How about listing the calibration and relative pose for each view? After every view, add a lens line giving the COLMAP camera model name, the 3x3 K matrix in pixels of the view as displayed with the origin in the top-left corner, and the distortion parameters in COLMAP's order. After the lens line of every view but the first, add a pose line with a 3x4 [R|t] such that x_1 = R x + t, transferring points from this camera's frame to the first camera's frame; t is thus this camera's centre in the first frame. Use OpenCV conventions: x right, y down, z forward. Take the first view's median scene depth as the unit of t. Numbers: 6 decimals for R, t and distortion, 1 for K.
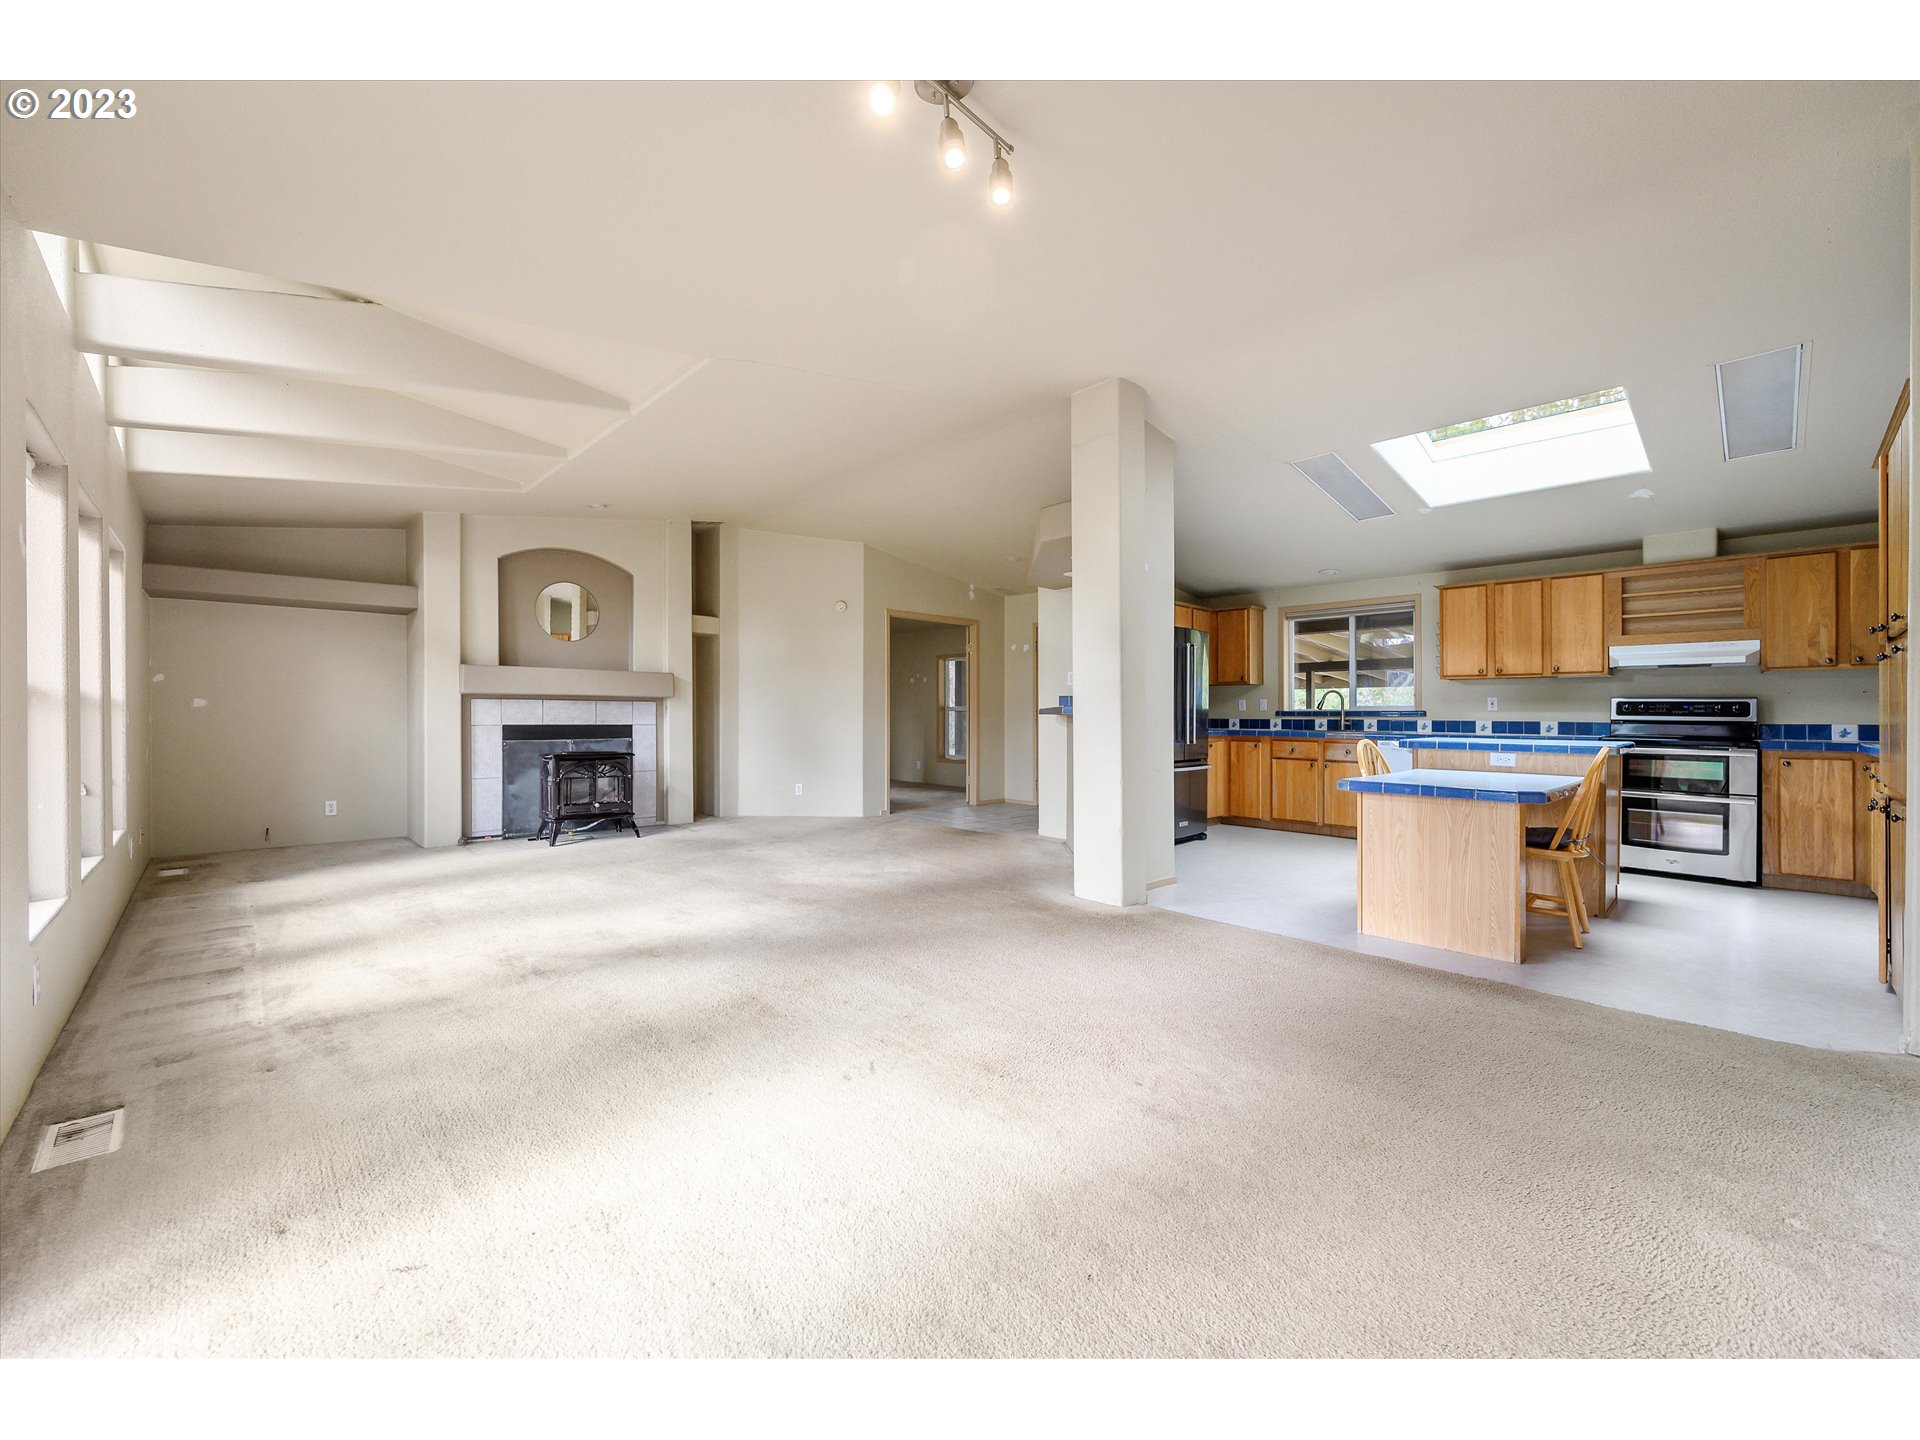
lens RADIAL K [[761.0, 0, 963.1], [0, 761.0, 715.9], [0, 0, 1]] dist [-0.000494, -0.000006]
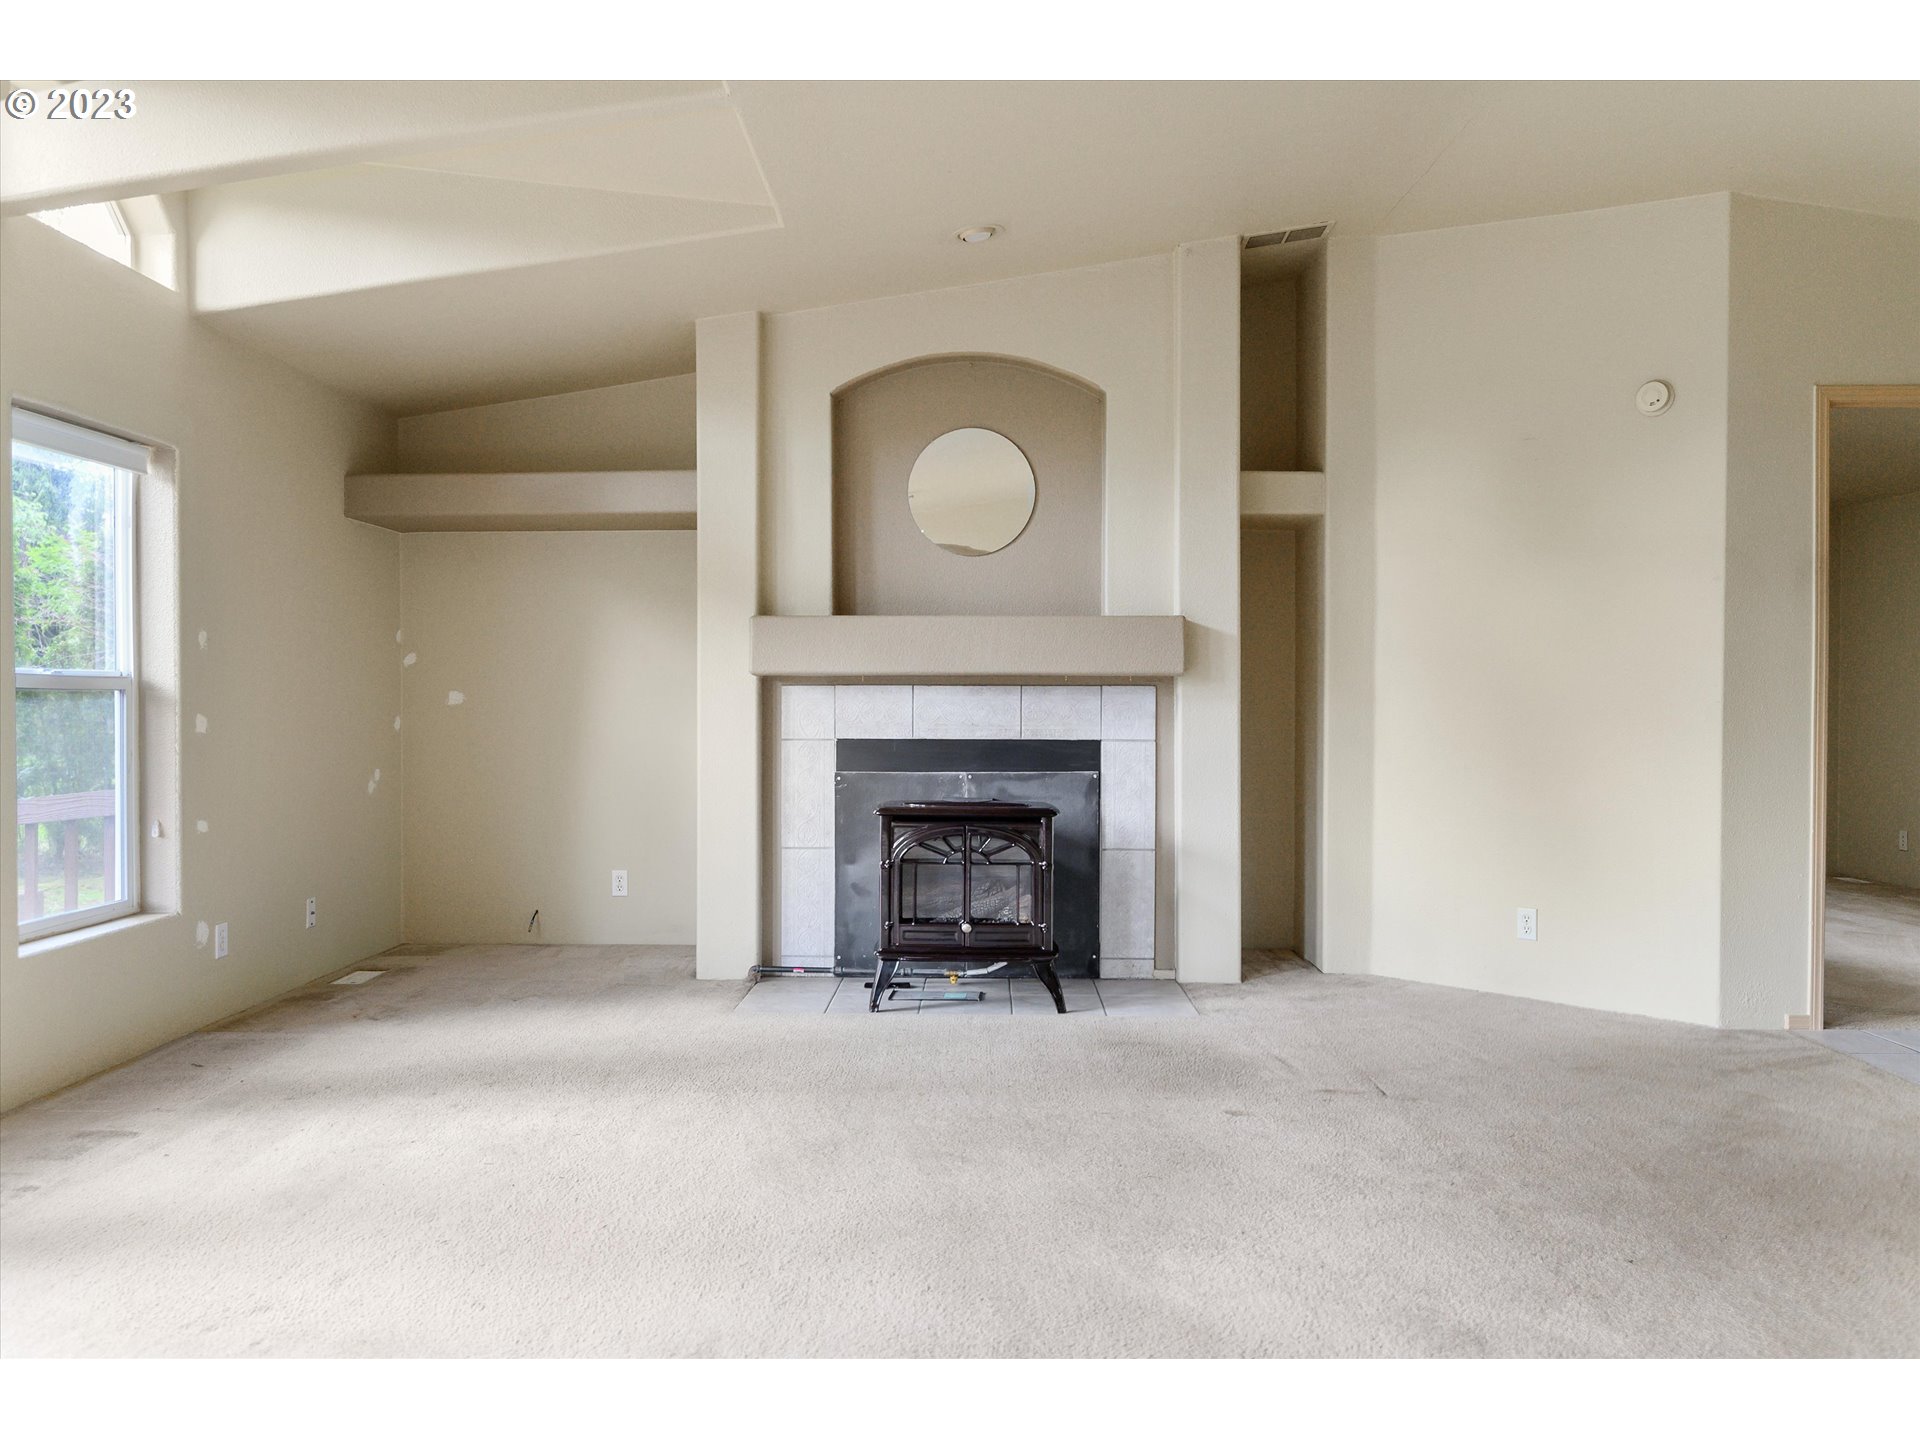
lens RADIAL K [[1403.6, 0, 960.0], [0, 1403.6, 720.0], [0, 0, 1]] dist [0.004109, -0.003580]
pose [[0.719038, 0.003179, -0.694963, 0.061668], [0.001086, 0.999983, 0.005698, -0.004501], [0.694970, -0.004852, 0.719023, 0.379661]]
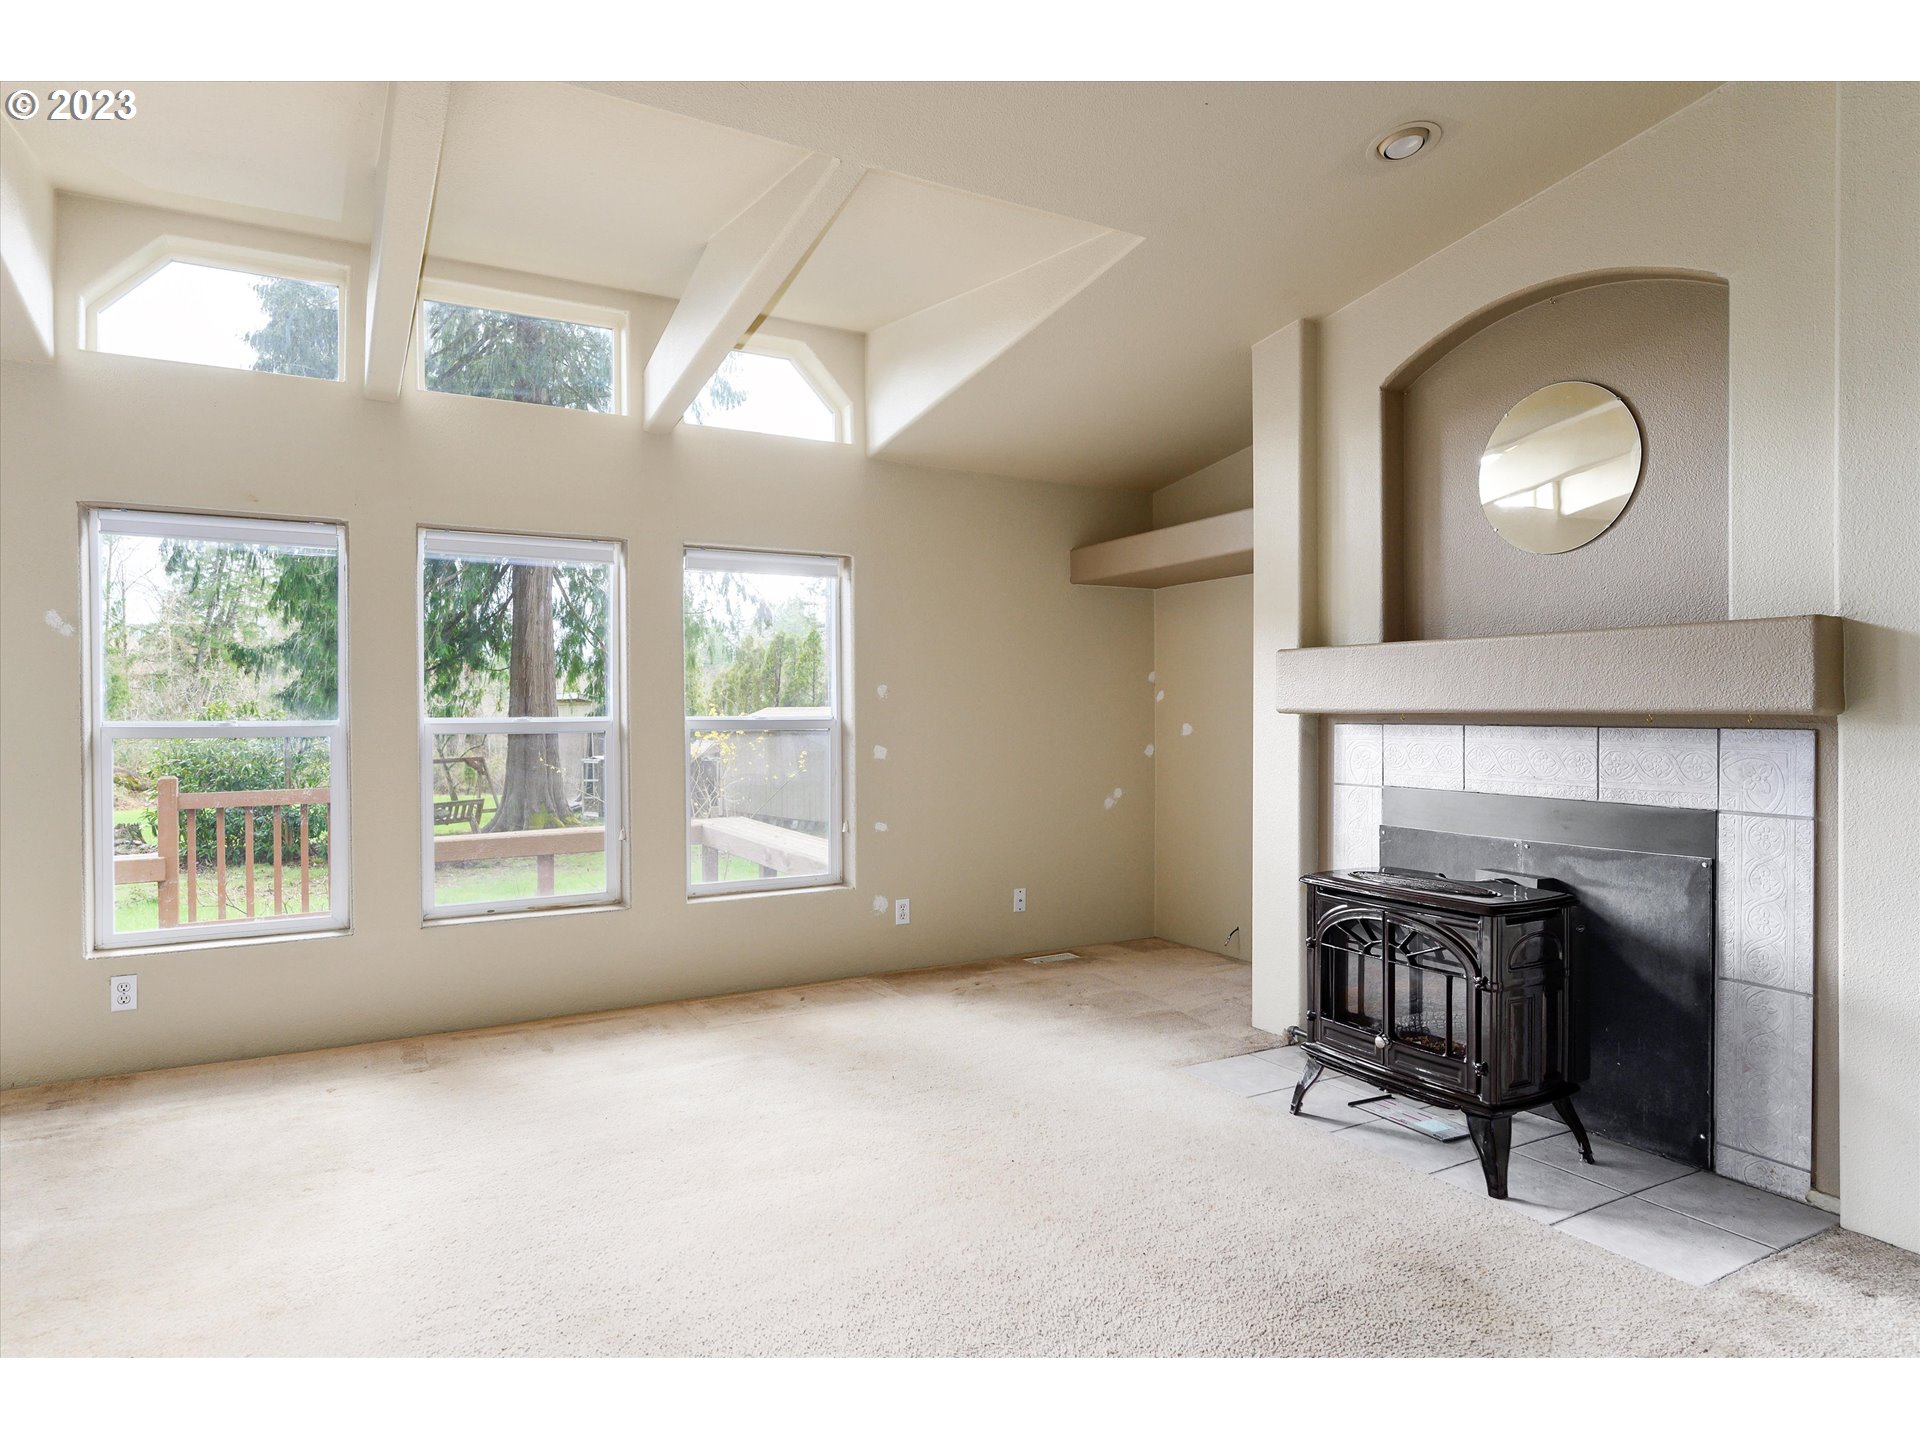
lens RADIAL K [[1128.3, 0, 960.0], [0, 1128.3, 720.0], [0, 0, 1]] dist [0.002343, -0.000531]
pose [[-0.245894, 0.004779, -0.969285, 0.043420], [-0.000962, 0.999986, 0.005174, -0.024755], [0.969296, 0.002205, -0.245886, 0.844634]]
